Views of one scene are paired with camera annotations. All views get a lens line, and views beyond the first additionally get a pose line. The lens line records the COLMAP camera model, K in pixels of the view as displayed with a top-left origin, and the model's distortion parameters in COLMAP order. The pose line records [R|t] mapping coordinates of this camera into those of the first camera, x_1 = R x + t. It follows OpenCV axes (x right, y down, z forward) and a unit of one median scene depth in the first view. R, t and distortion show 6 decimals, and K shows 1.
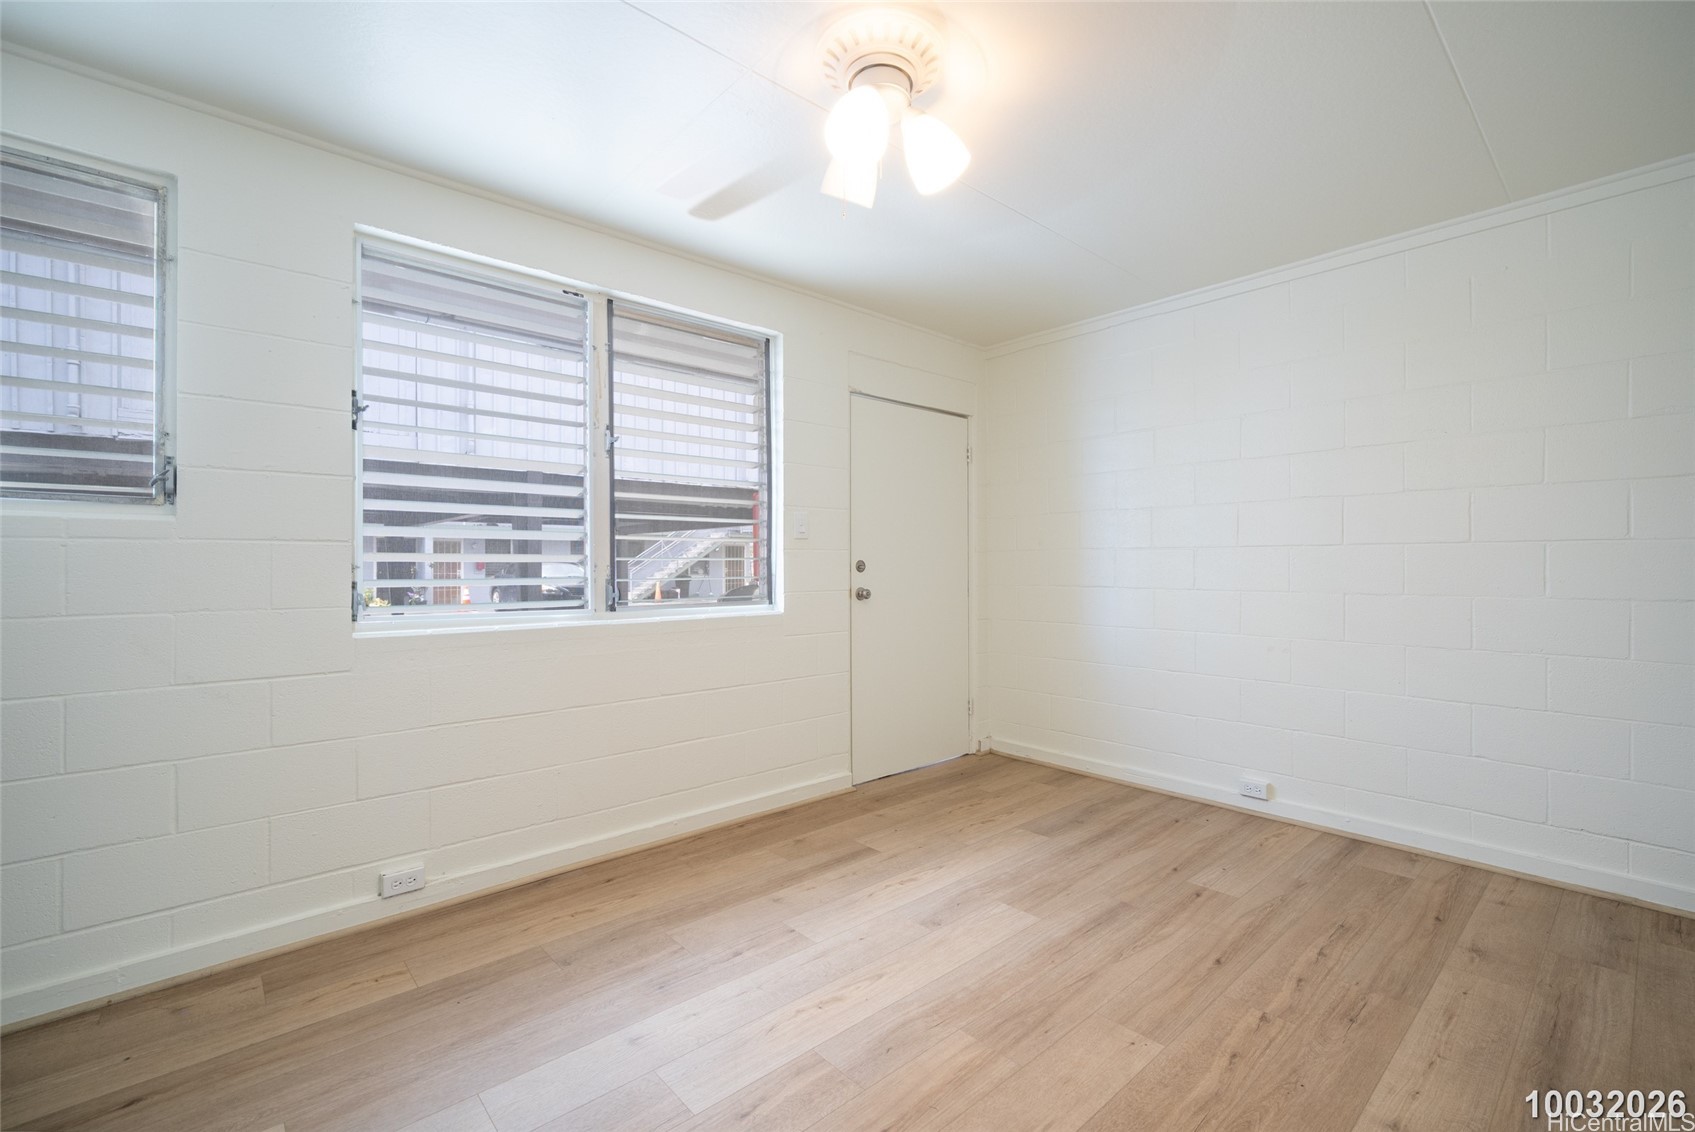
lens RADIAL K [[722.5, 0, 838.6], [0, 722.5, 548.3], [0, 0, 1]] dist [-0.001975, -0.000302]
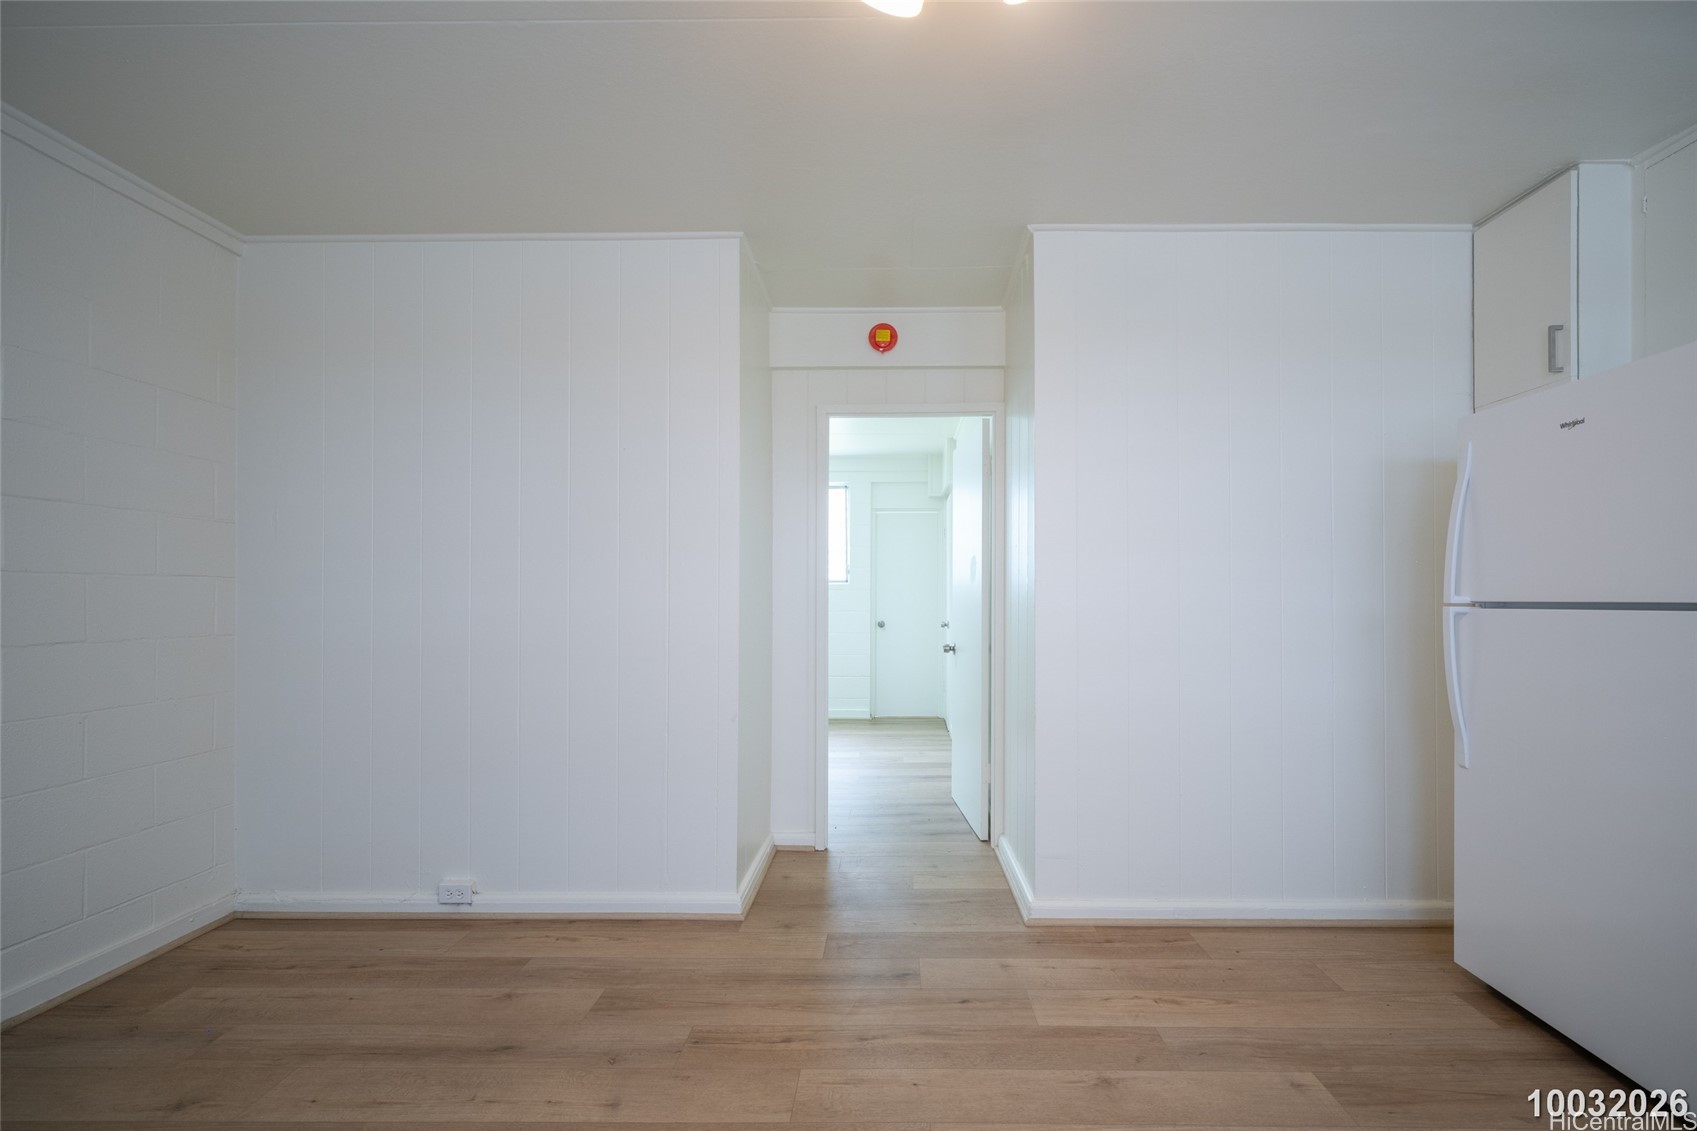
lens RADIAL K [[723.3, 0, 885.1], [0, 723.3, 604.3], [0, 0, 1]] dist [-0.001975, -0.000302]
pose [[-0.755598, 0.005053, 0.655016, -0.158270], [-0.008774, 0.999802, -0.017834, 0.018276], [-0.654977, -0.019223, -0.755404, 0.848775]]
